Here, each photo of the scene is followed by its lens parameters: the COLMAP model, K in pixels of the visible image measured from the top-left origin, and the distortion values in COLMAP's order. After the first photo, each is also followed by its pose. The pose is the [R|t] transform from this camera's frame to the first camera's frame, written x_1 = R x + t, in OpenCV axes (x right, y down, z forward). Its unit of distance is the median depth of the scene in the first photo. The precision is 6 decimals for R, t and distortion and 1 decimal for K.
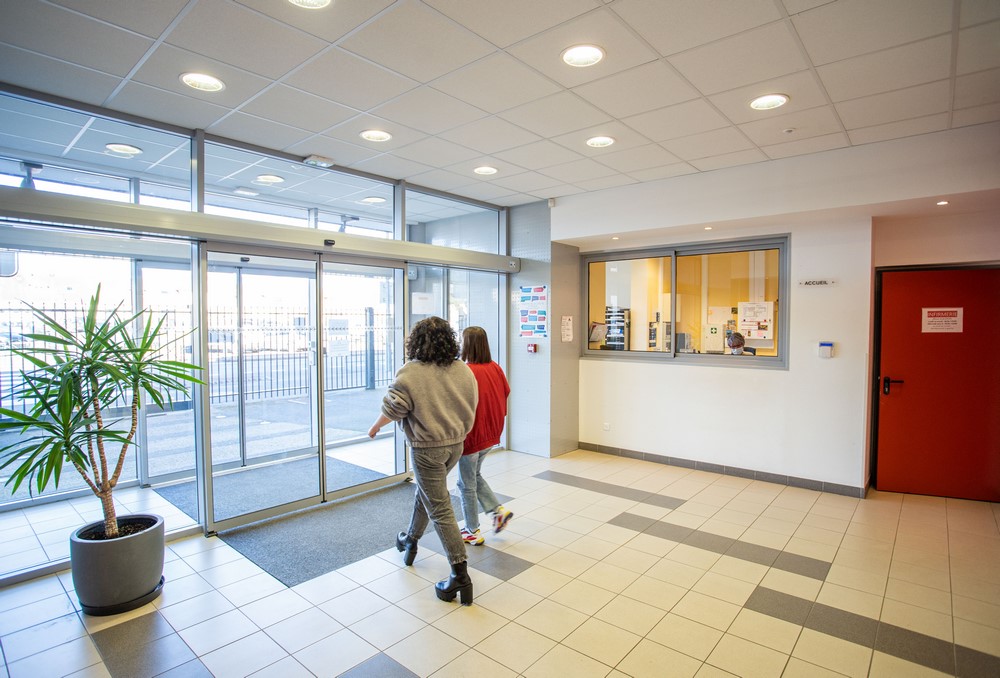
lens RADIAL K [[509.4, 0, 500.5], [0, 509.4, 338.3], [0, 0, 1]] dist [0.000799, 0.000039]
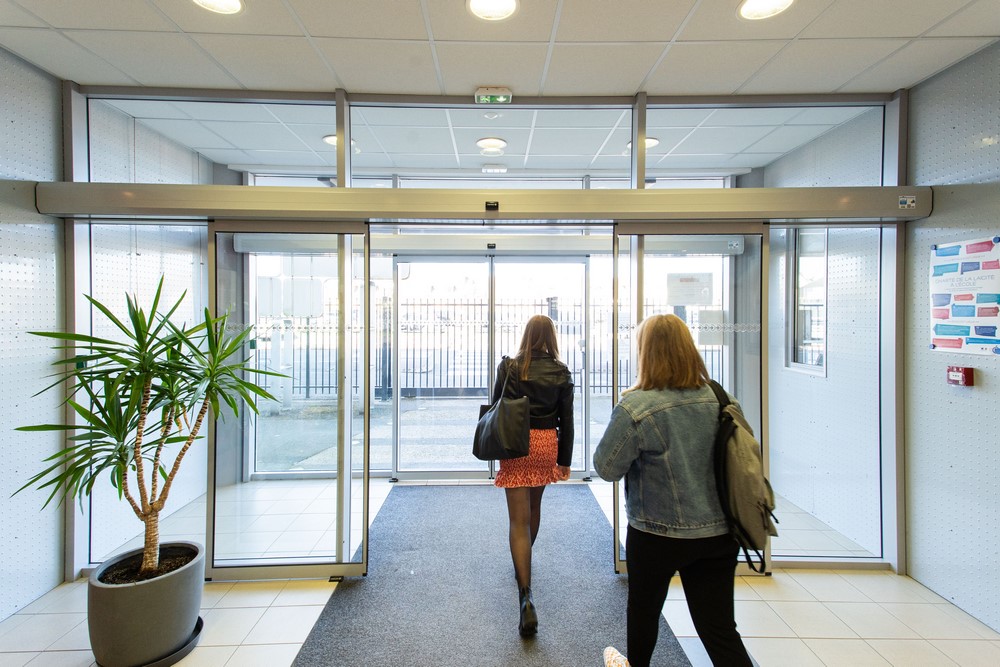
lens RADIAL K [[486.8, 0, 504.5], [0, 486.8, 315.7], [0, 0, 1]] dist [0.050495, 0.000173]
pose [[0.675376, 0.004685, -0.737459, 0.121369], [-0.023240, 0.999618, -0.014933, -0.018404], [0.737107, 0.027224, 0.675227, 0.388423]]
